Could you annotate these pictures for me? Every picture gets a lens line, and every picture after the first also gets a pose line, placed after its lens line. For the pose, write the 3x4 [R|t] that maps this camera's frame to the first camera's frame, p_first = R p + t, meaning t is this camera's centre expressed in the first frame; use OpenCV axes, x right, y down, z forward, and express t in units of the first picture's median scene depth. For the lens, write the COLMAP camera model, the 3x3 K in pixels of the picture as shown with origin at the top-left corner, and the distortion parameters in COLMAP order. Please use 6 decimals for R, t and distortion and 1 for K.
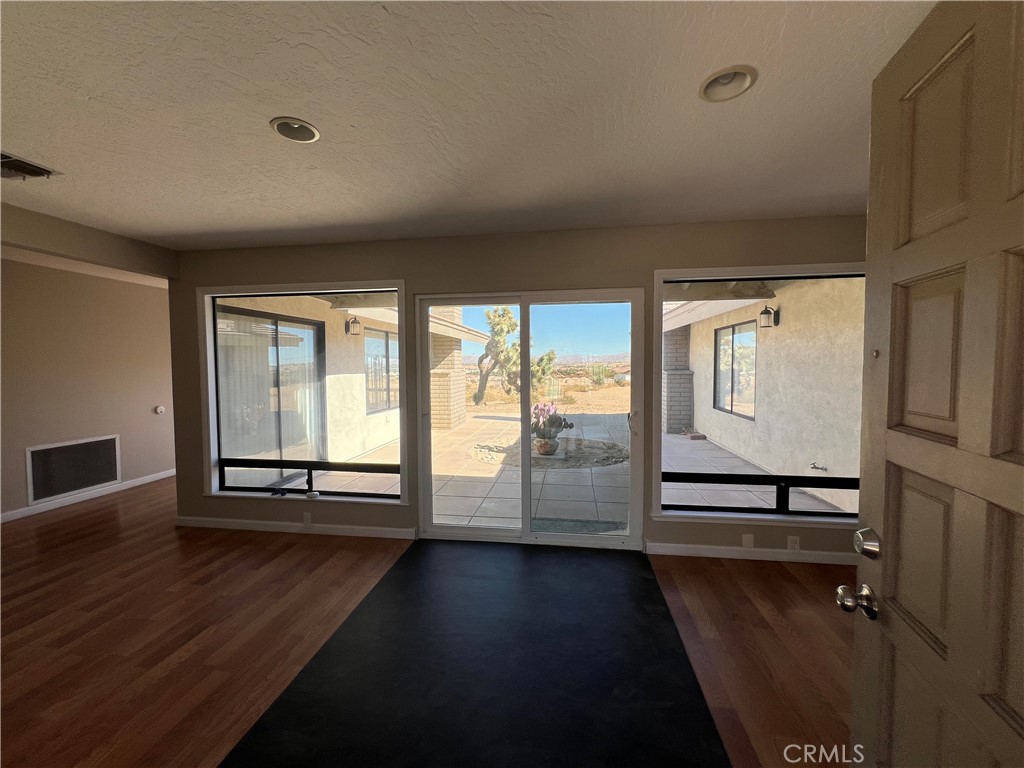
lens RADIAL K [[409.7, 0, 504.9], [0, 409.7, 381.7], [0, 0, 1]] dist [0.000479, 0.000208]
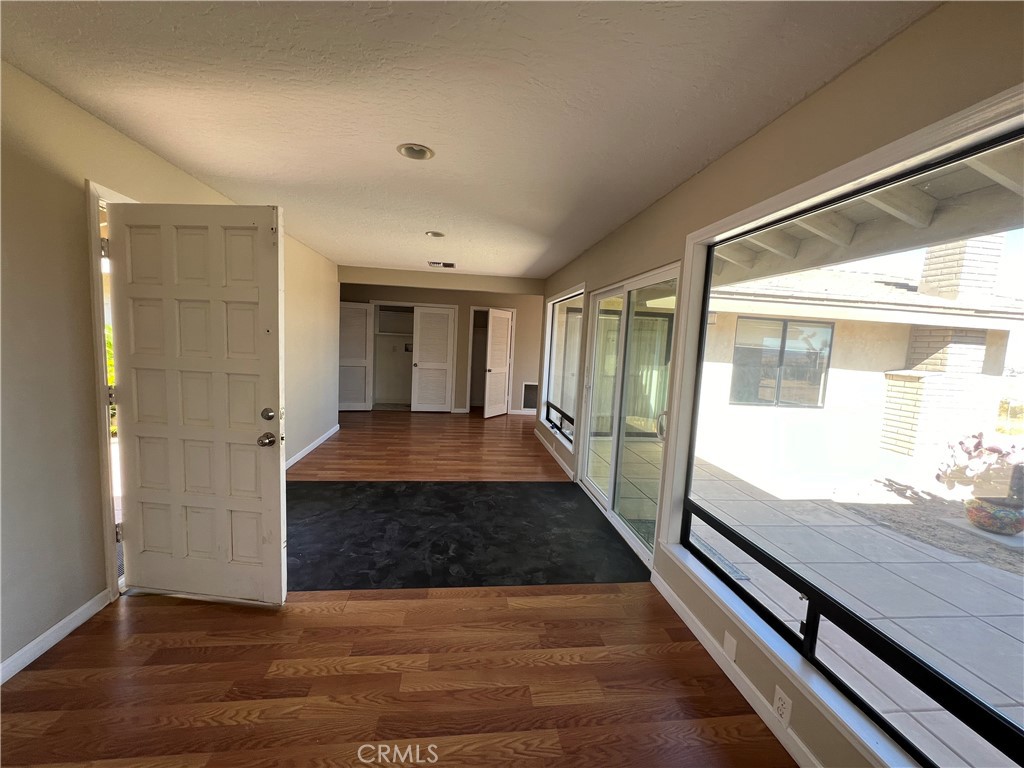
lens RADIAL K [[409.7, 0, 511.9], [0, 409.7, 380.4], [0, 0, 1]] dist [0.000479, 0.000208]
pose [[0.278252, 0.117831, -0.953253, 0.763945], [-0.095871, 0.990898, 0.094499, -0.032153], [0.955712, 0.065095, 0.287016, 0.341018]]
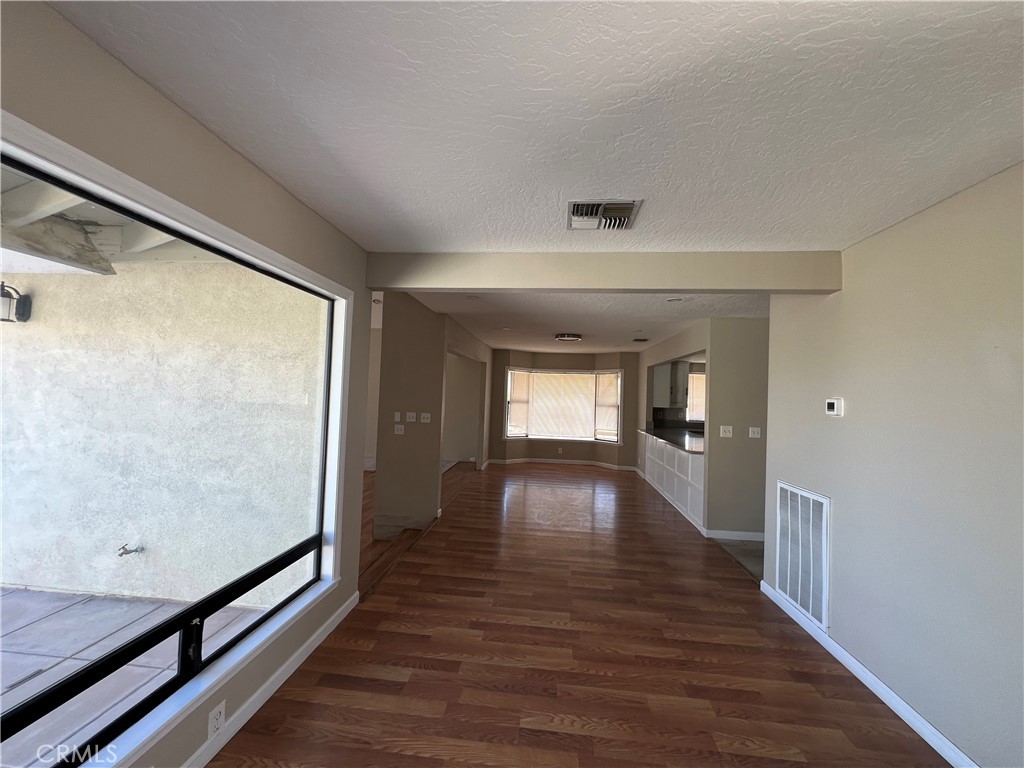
lens RADIAL K [[409.7, 0, 509.6], [0, 409.7, 383.0], [0, 0, 1]] dist [0.000479, 0.000208]
pose [[-0.048021, 0.032293, 0.998324, 0.075331], [0.008104, 0.999457, -0.031939, -0.033969], [-0.998813, 0.006557, -0.048257, 0.444186]]
